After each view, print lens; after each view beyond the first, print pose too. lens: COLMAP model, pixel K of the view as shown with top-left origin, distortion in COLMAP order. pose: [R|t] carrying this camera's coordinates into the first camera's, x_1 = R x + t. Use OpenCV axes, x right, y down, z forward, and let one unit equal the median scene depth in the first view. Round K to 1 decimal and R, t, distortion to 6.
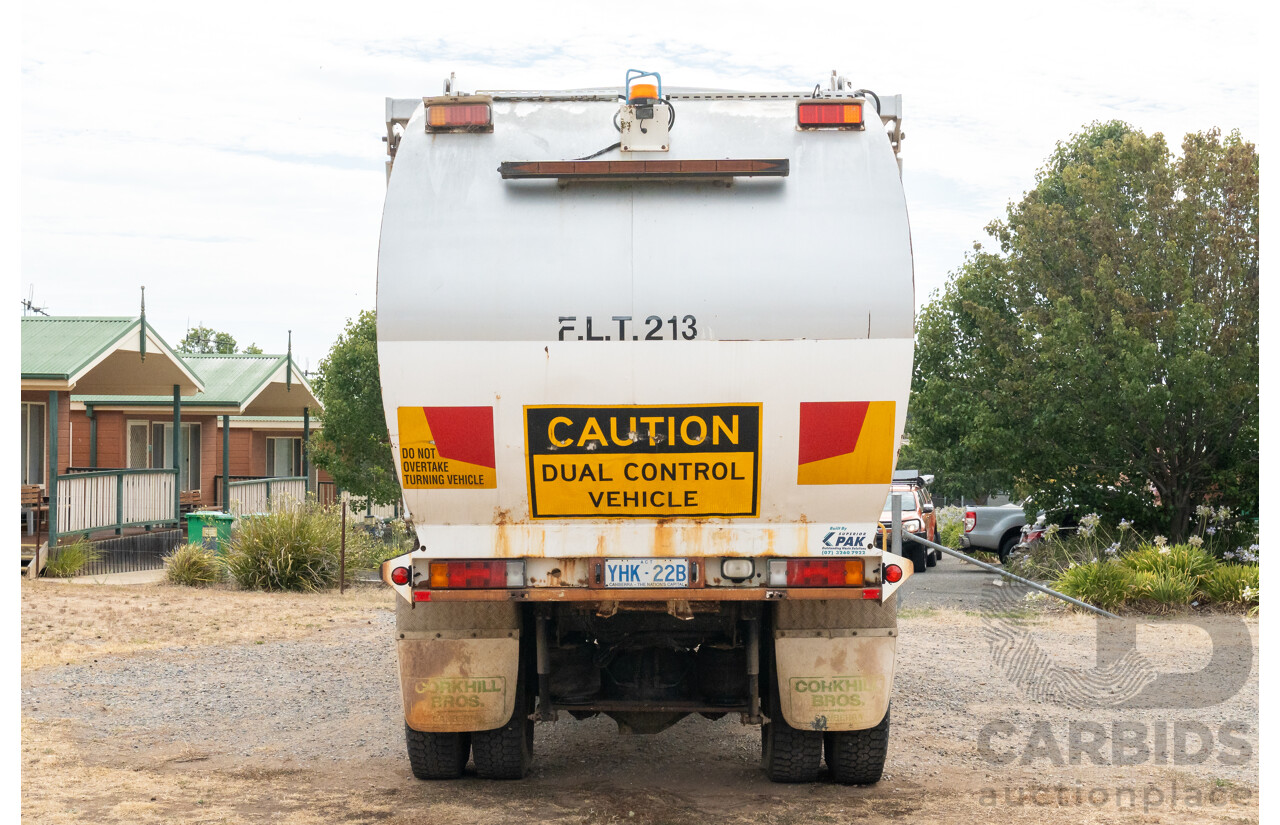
lens RADIAL K [[1795.5, 0, 639.0], [0, 1795.5, 453.9], [0, 0, 1]] dist [-0.003060, 0.032064]
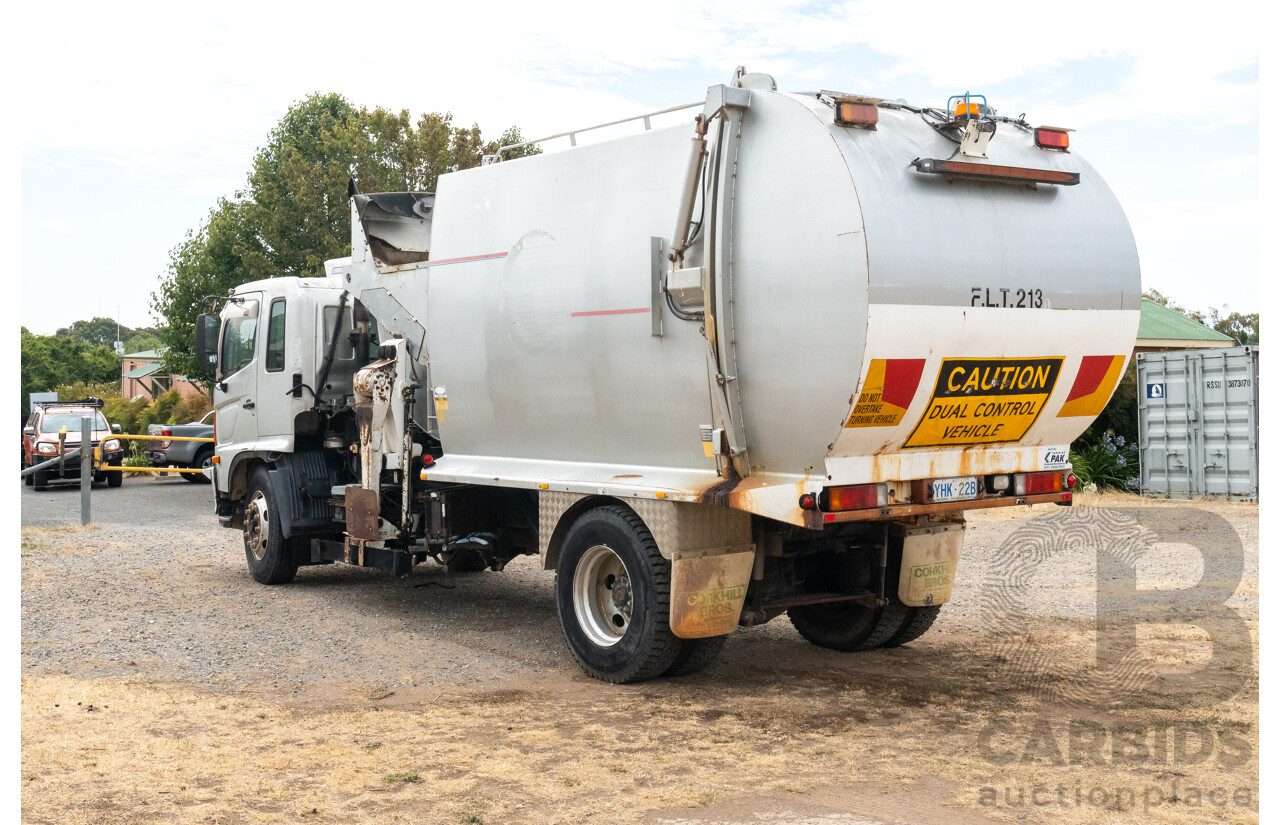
lens RADIAL K [[1589.5, 0, 596.7], [0, 1589.5, 392.6], [0, 0, 1]] dist [0.009497, 0.008426]
pose [[0.802068, -0.012017, 0.597112, -0.867049], [0.004095, 0.999885, 0.014624, -0.019313], [-0.597218, -0.009284, 0.802025, 0.252282]]
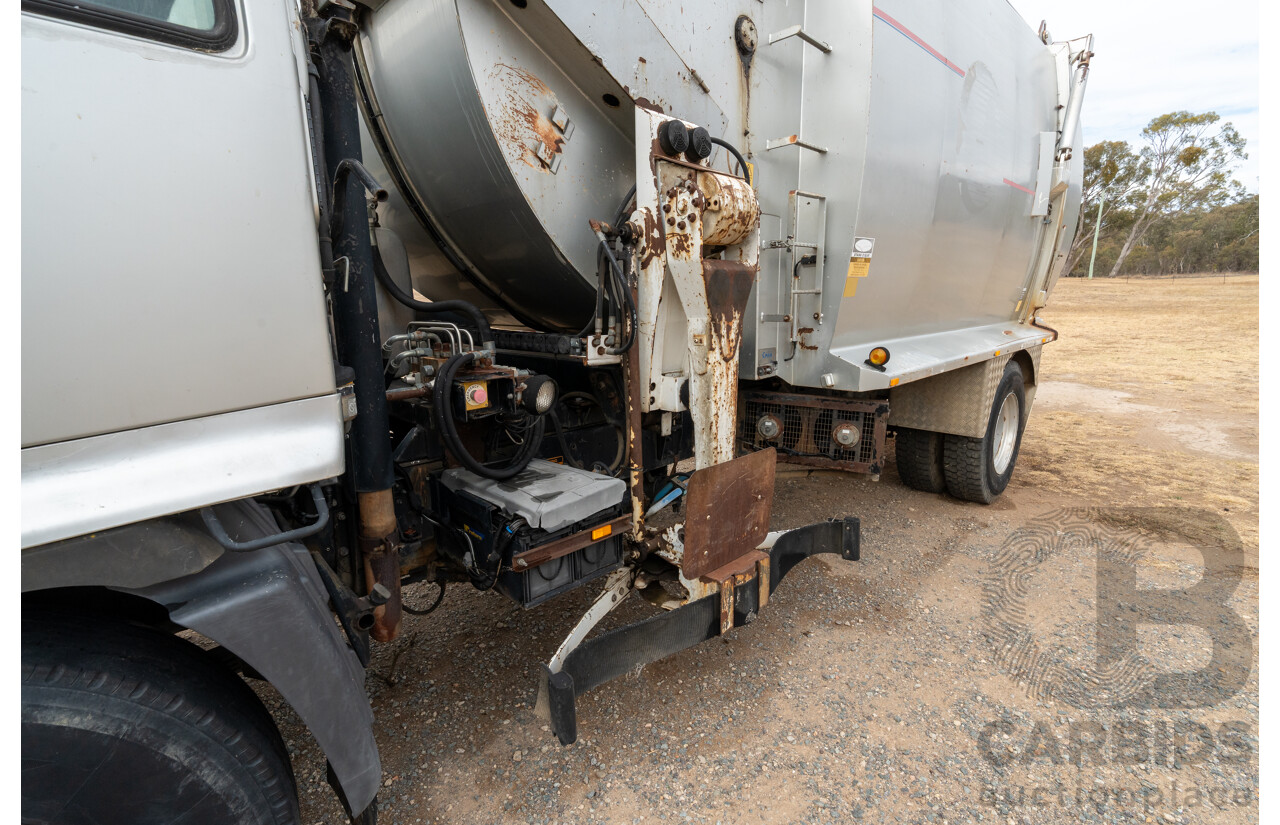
lens RADIAL K [[577.8, 0, 640.0], [0, 577.8, 412.5], [0, 0, 1]] dist [-0.003284, -0.000131]
pose [[-0.705126, -0.136914, 0.695738, -0.277855], [0.005143, 0.980168, 0.198099, 0.026092], [-0.709063, 0.143263, -0.690438, 1.809763]]
